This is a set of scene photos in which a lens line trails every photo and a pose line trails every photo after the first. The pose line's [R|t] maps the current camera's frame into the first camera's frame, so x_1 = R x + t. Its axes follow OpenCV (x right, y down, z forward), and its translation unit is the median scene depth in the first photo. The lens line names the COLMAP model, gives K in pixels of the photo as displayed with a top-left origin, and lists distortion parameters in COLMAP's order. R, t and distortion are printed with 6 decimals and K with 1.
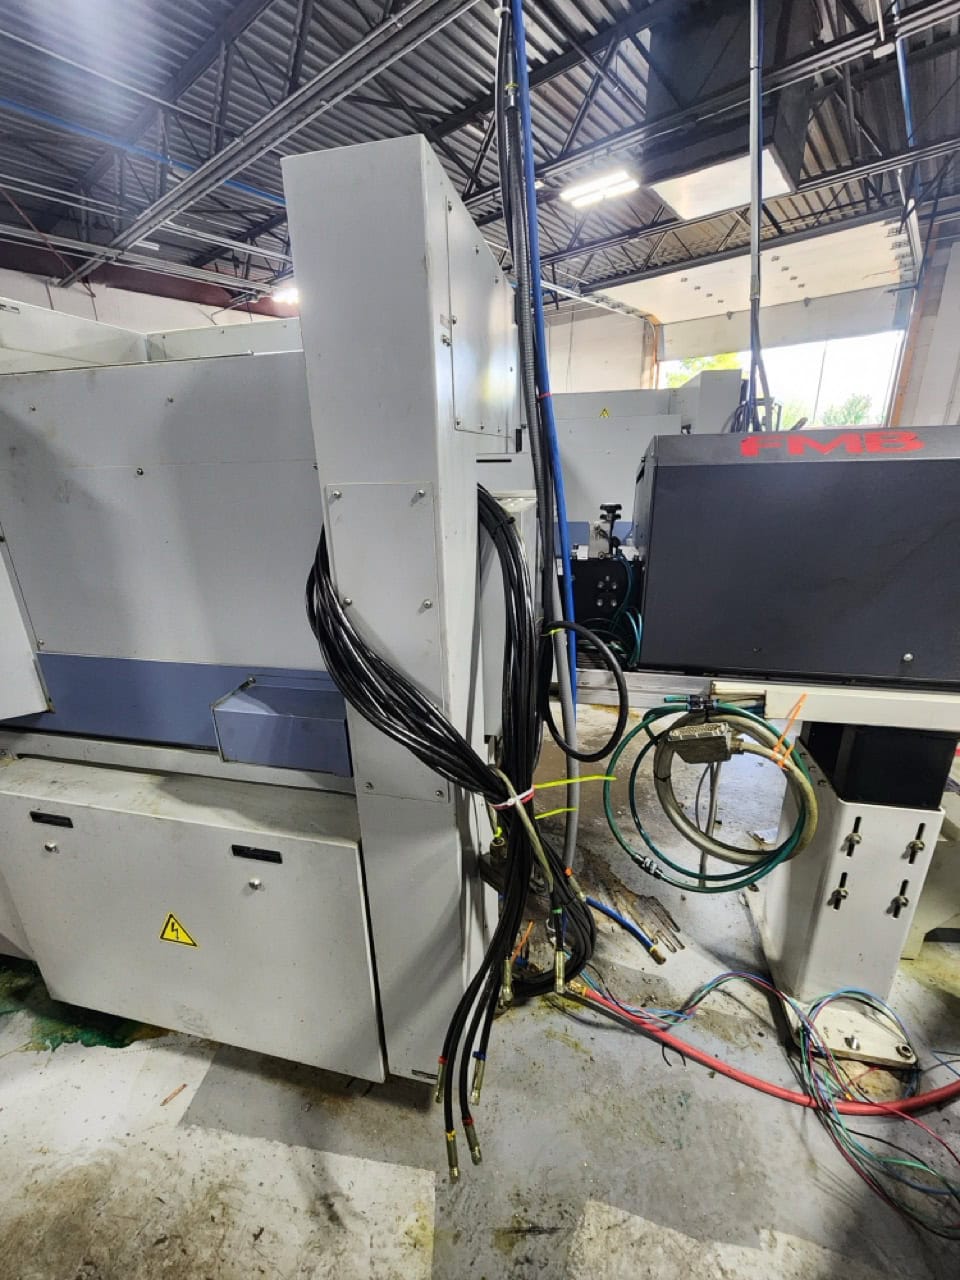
lens RADIAL K [[521.6, 0, 480.0], [0, 521.6, 640.0], [0, 0, 1]] dist [-0.000717, 0.000242]
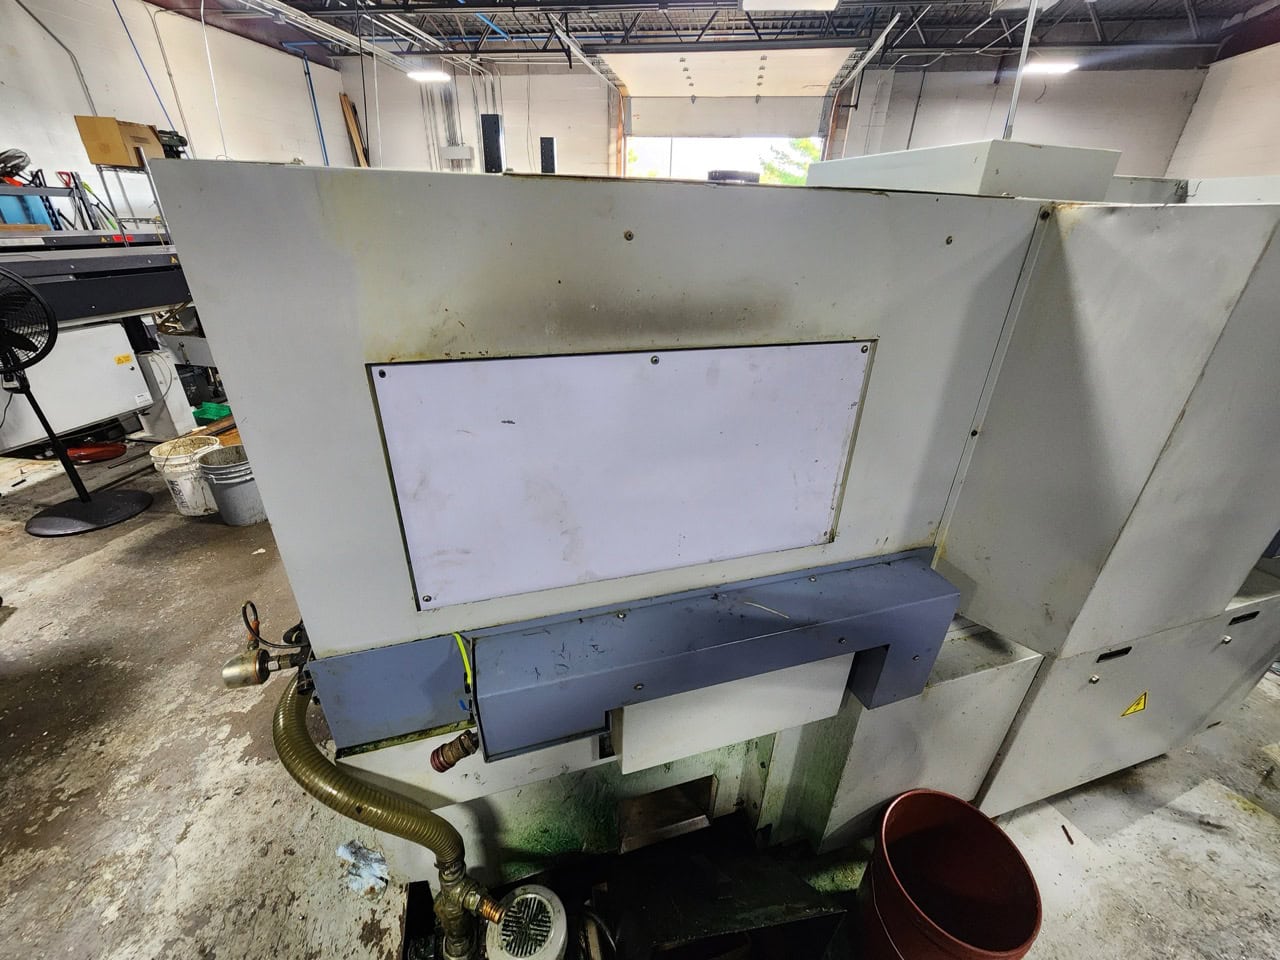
lens RADIAL K [[521.6, 0, 640.0], [0, 521.6, 480.0], [0, 0, 1]] dist [-0.000717, 0.000242]
pose [[0.862462, -0.186278, 0.470596, -1.349222], [0.126238, 0.979593, 0.156400, -0.205283], [-0.490127, -0.075482, 0.868377, 0.340975]]
